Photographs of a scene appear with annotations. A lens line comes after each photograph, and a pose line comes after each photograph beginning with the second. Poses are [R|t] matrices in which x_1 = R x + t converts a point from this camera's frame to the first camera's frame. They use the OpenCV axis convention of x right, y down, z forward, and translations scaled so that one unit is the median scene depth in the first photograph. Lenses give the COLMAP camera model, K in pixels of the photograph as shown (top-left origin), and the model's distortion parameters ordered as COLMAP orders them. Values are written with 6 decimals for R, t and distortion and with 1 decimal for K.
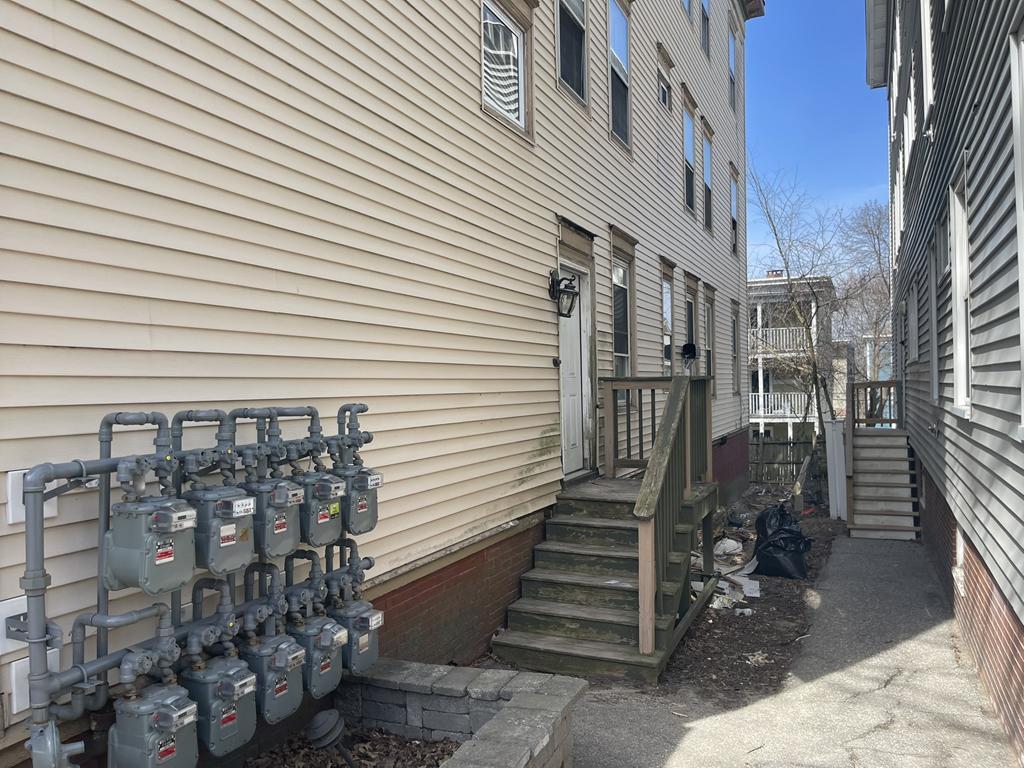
lens RADIAL K [[781.7, 0, 512.0], [0, 781.7, 385.2], [0, 0, 1]] dist [0.065404, -0.097922]
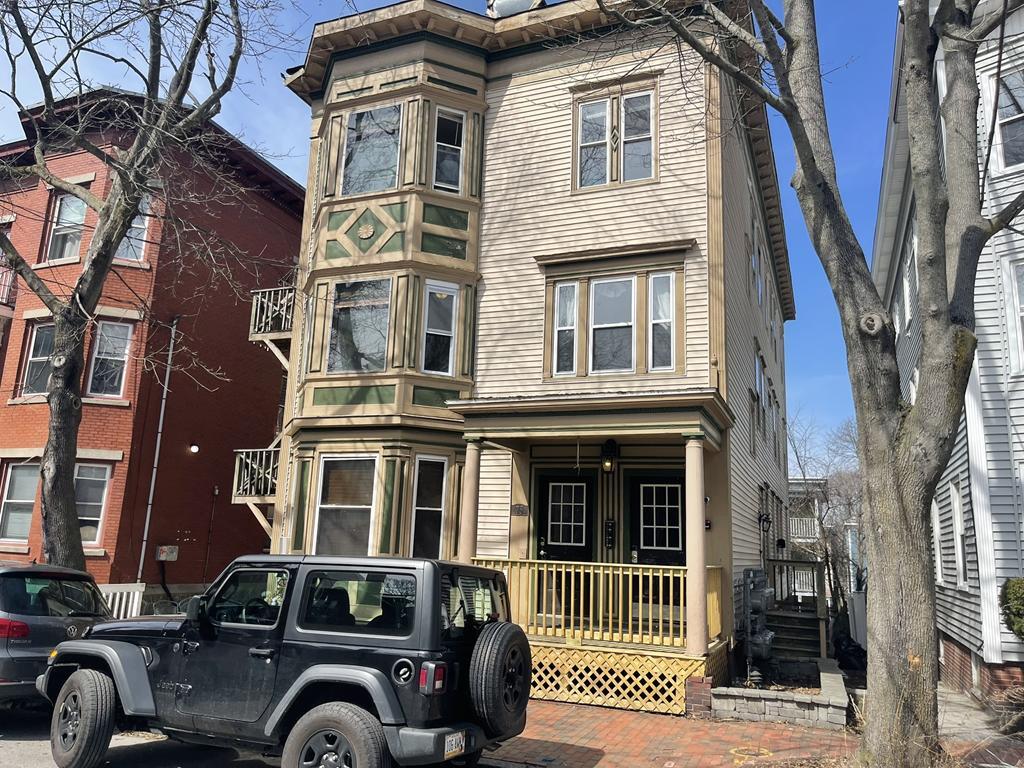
lens RADIAL K [[781.7, 0, 513.1], [0, 781.7, 380.9], [0, 0, 1]] dist [0.065404, -0.097922]
pose [[0.997511, 0.064321, 0.028889, -0.889230], [-0.056959, 0.976563, -0.207557, 0.001494], [-0.041562, 0.205395, 0.977796, -1.514302]]
